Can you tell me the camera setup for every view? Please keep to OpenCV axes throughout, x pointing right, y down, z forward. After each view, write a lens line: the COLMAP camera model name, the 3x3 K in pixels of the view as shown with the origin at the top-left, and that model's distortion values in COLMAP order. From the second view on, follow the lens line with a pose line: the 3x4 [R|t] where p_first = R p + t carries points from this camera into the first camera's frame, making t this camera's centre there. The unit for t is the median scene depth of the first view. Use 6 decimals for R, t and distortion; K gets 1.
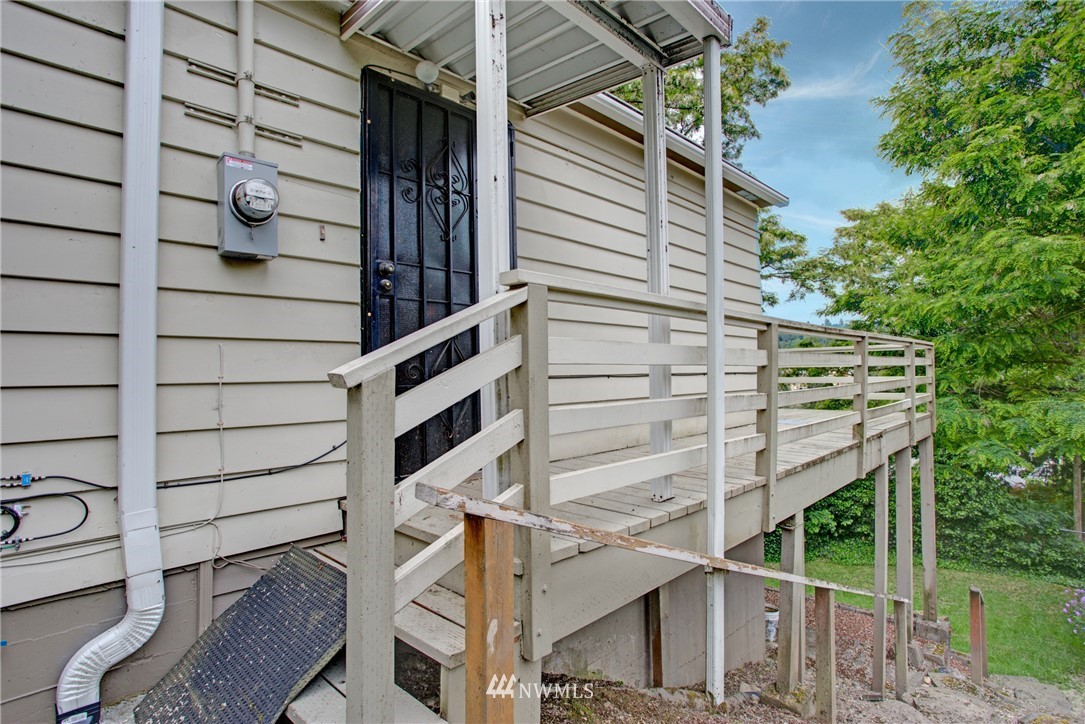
lens RADIAL K [[552.7, 0, 549.5], [0, 552.7, 375.0], [0, 0, 1]] dist [-0.056026, 0.030334]
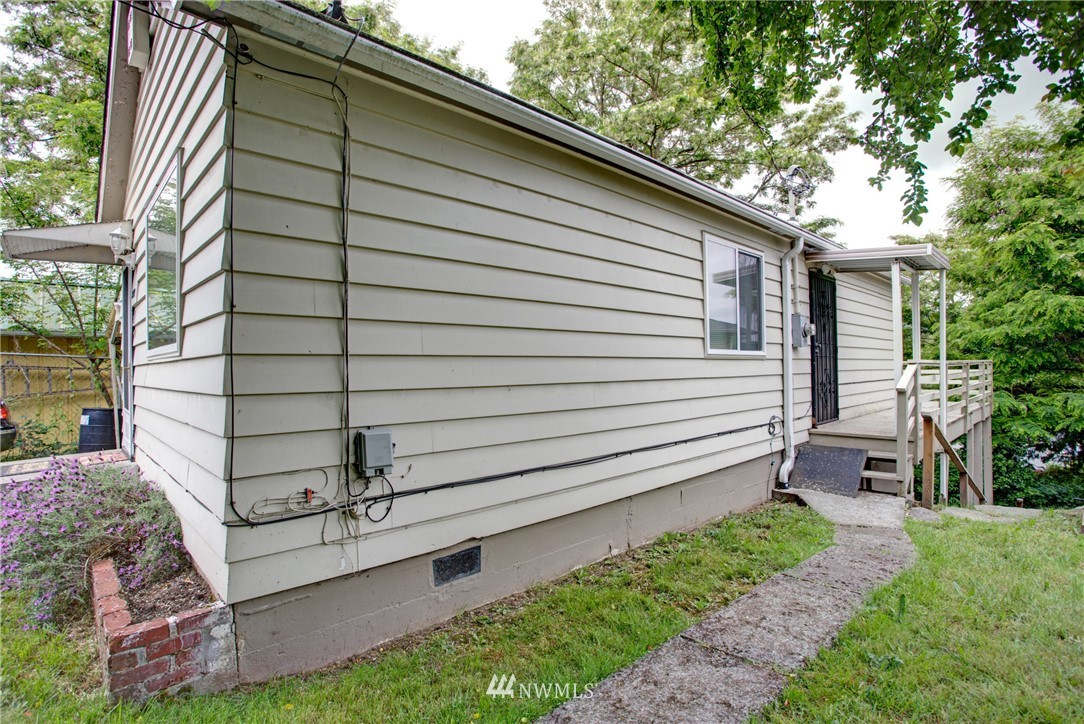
lens RADIAL K [[552.2, 0, 549.0], [0, 552.2, 374.9], [0, 0, 1]] dist [-0.056026, 0.030334]
pose [[0.999750, 0.003894, -0.022039, -0.233611], [-0.003621, 0.999916, 0.012419, -0.011108], [0.022085, -0.012336, 0.999680, -0.258453]]
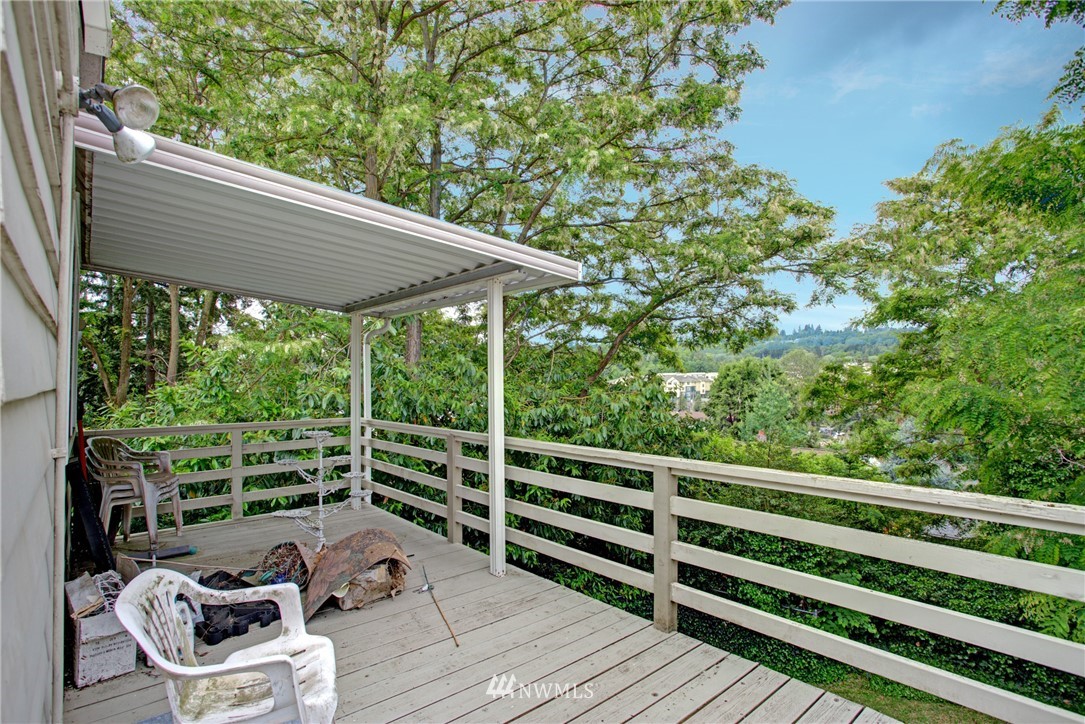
lens RADIAL K [[552.7, 0, 549.5], [0, 552.7, 375.0], [0, 0, 1]] dist [-0.056026, 0.030334]
pose [[0.998149, 0.005380, -0.060584, 0.166322], [-0.005669, 0.999973, -0.004602, -0.047566], [0.060557, 0.004937, 0.998153, 0.317957]]
